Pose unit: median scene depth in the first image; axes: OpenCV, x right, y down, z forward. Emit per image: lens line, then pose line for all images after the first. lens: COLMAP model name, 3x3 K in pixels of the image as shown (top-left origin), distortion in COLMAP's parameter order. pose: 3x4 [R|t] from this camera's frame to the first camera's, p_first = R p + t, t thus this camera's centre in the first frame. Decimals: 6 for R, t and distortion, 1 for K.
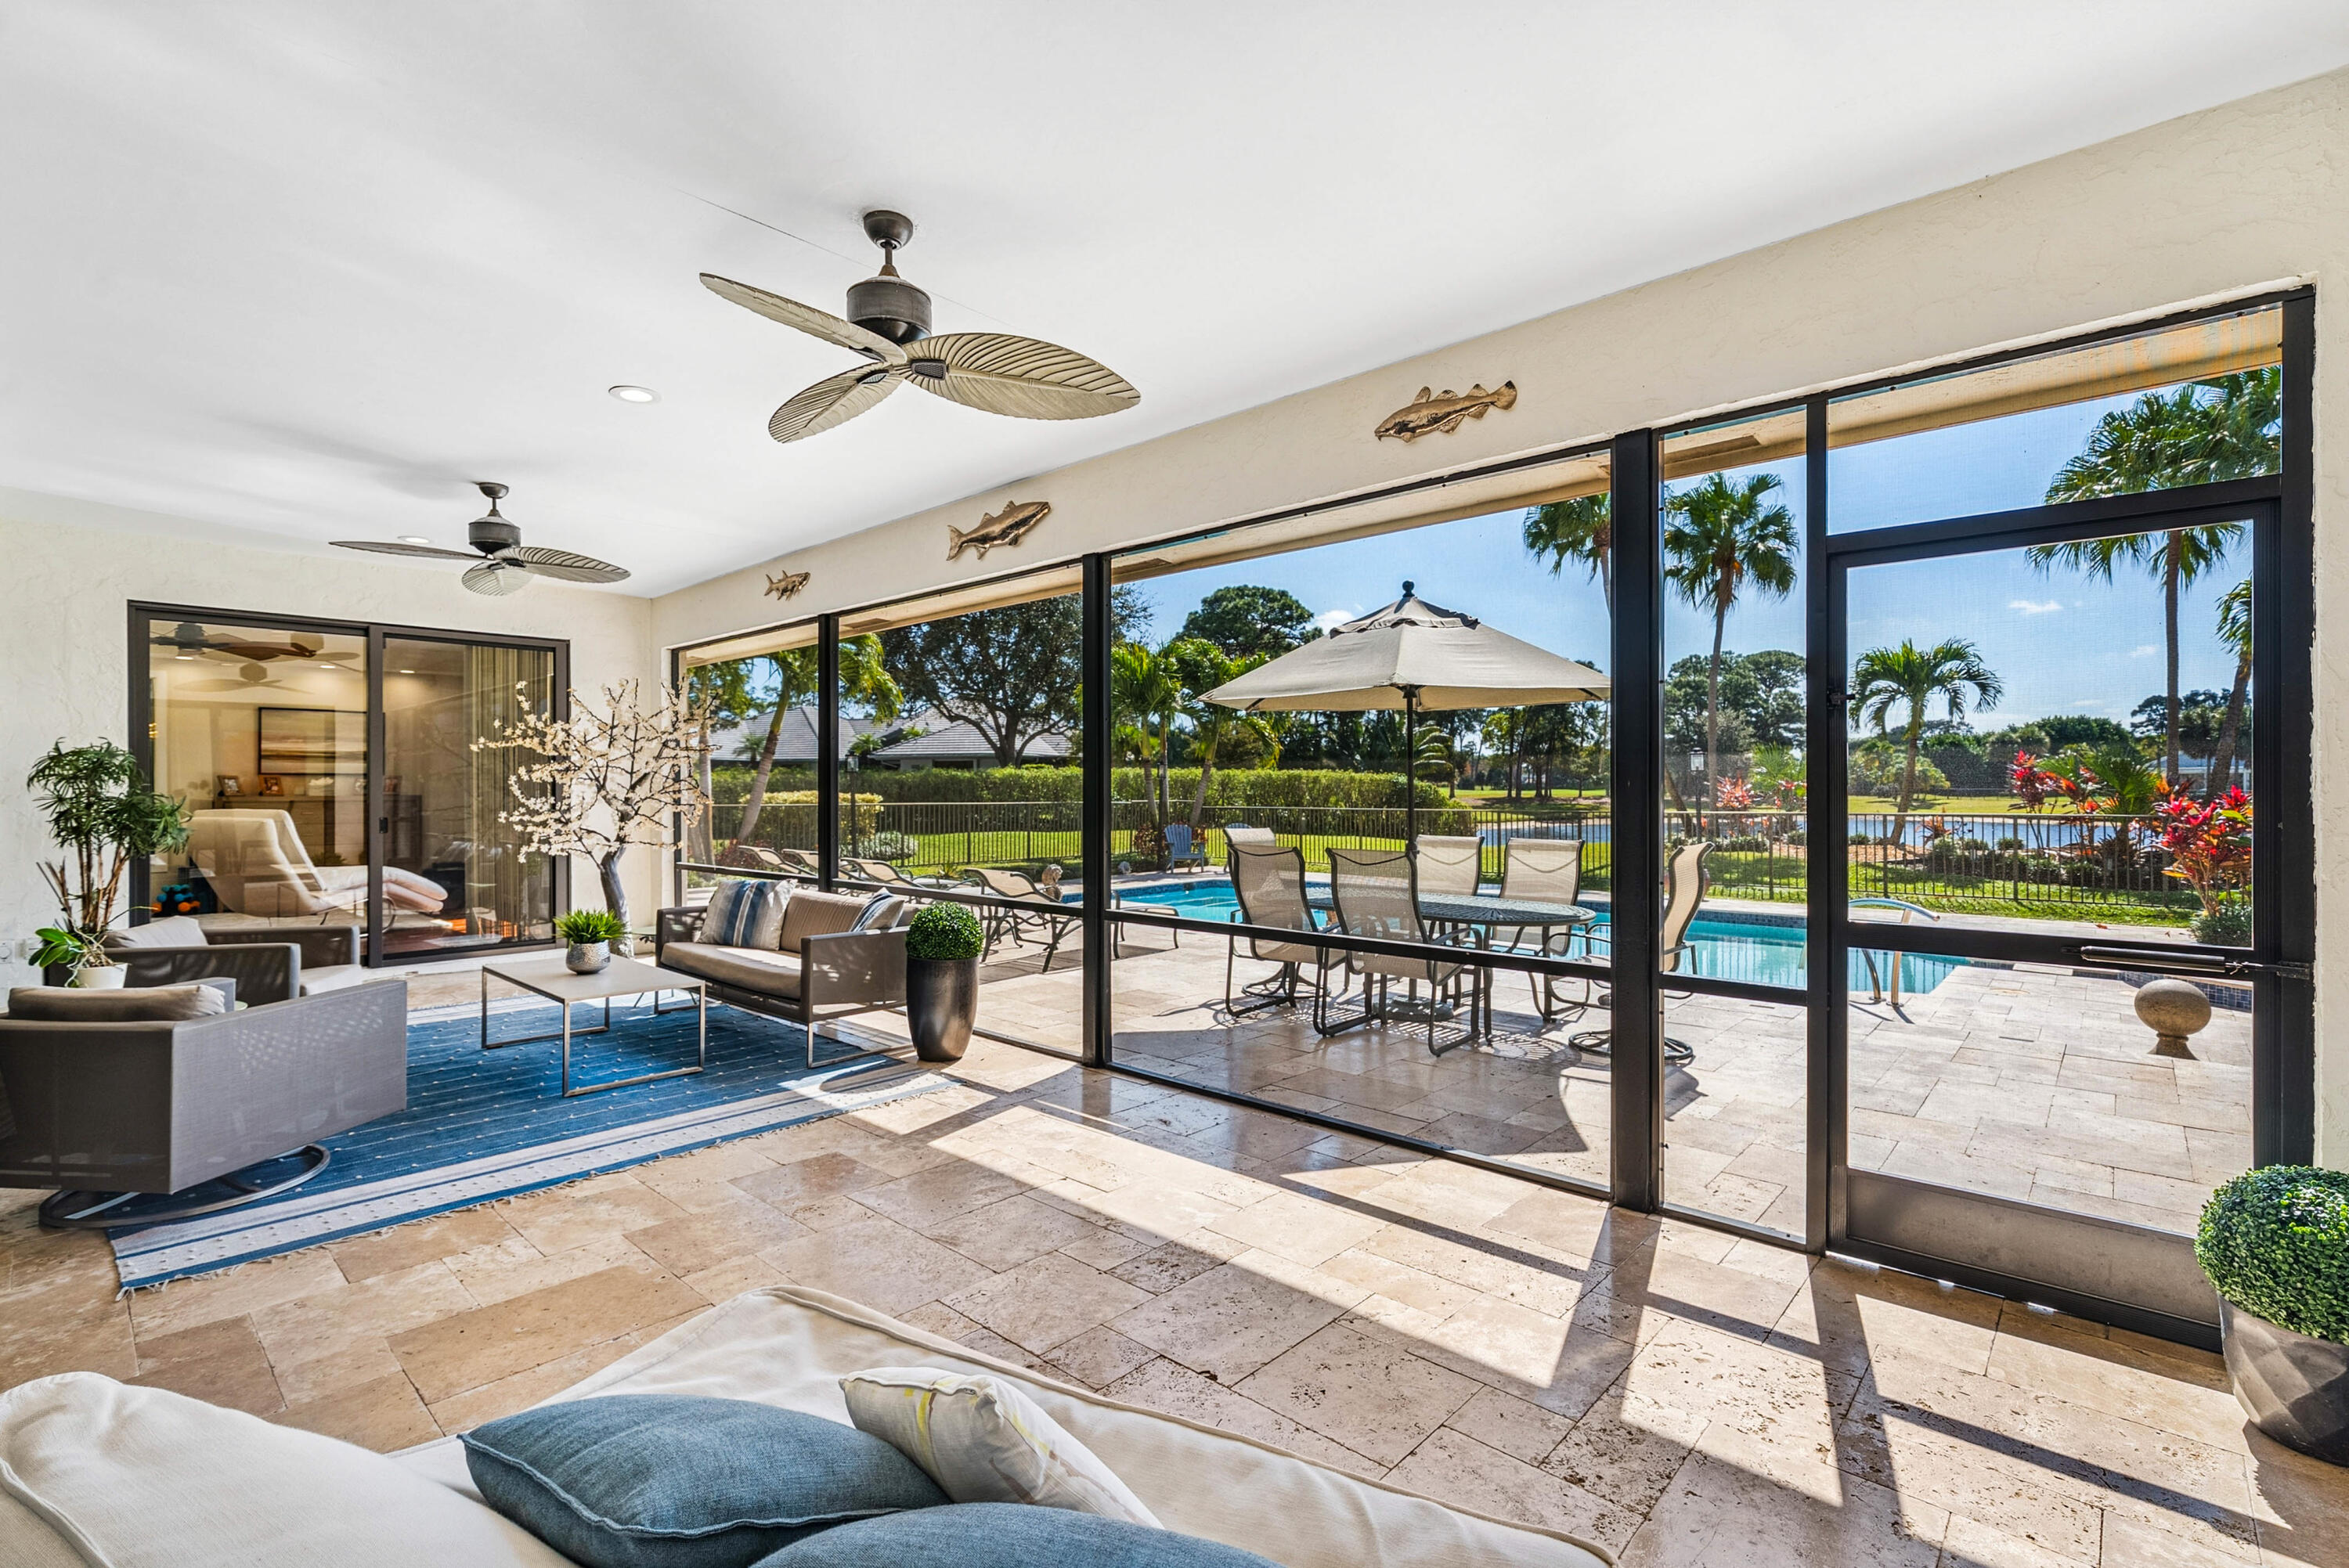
lens RADIAL K [[1059.6, 0, 1166.1], [0, 1059.6, 780.1], [0, 0, 1]] dist [0.001200, 0.000583]
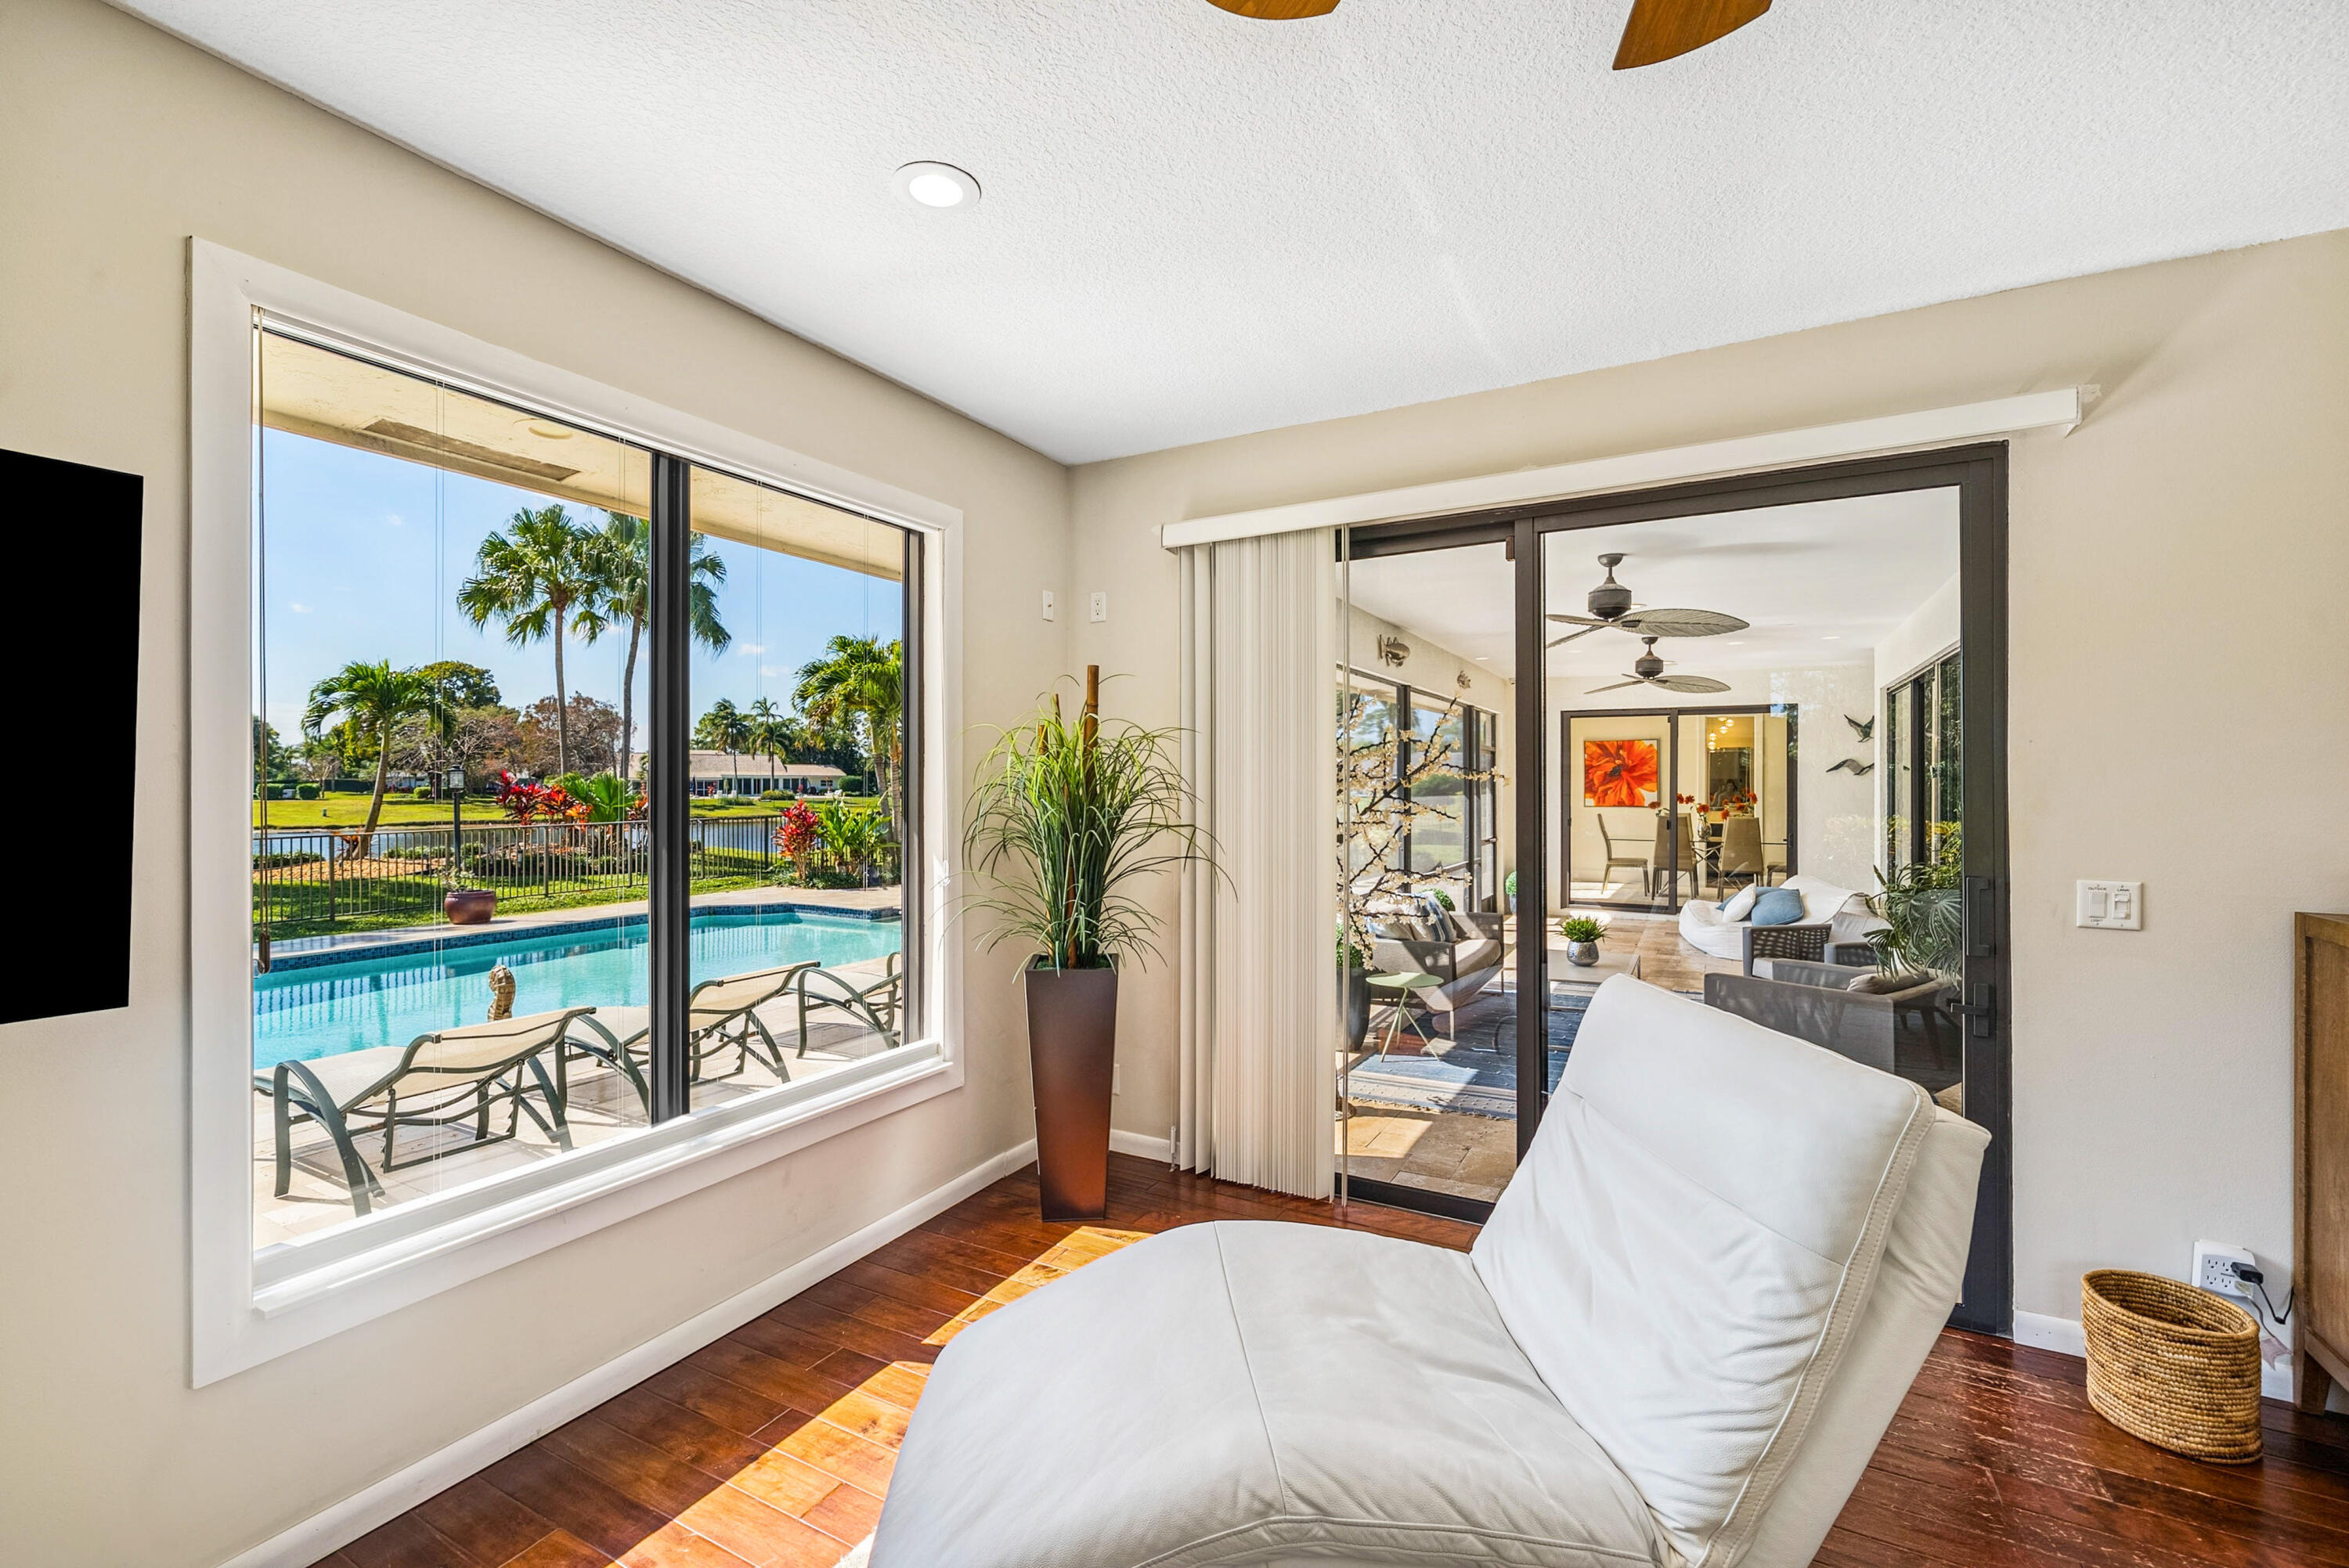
lens RADIAL K [[997.0, 0, 1154.2], [0, 997.0, 783.7], [0, 0, 1]] dist [-0.003901, -0.000068]
pose [[-0.246644, 0.002575, 0.969103, -0.402020], [-0.002977, 0.999990, -0.003414, -0.009348], [-0.969102, -0.003727, -0.246634, 0.456707]]
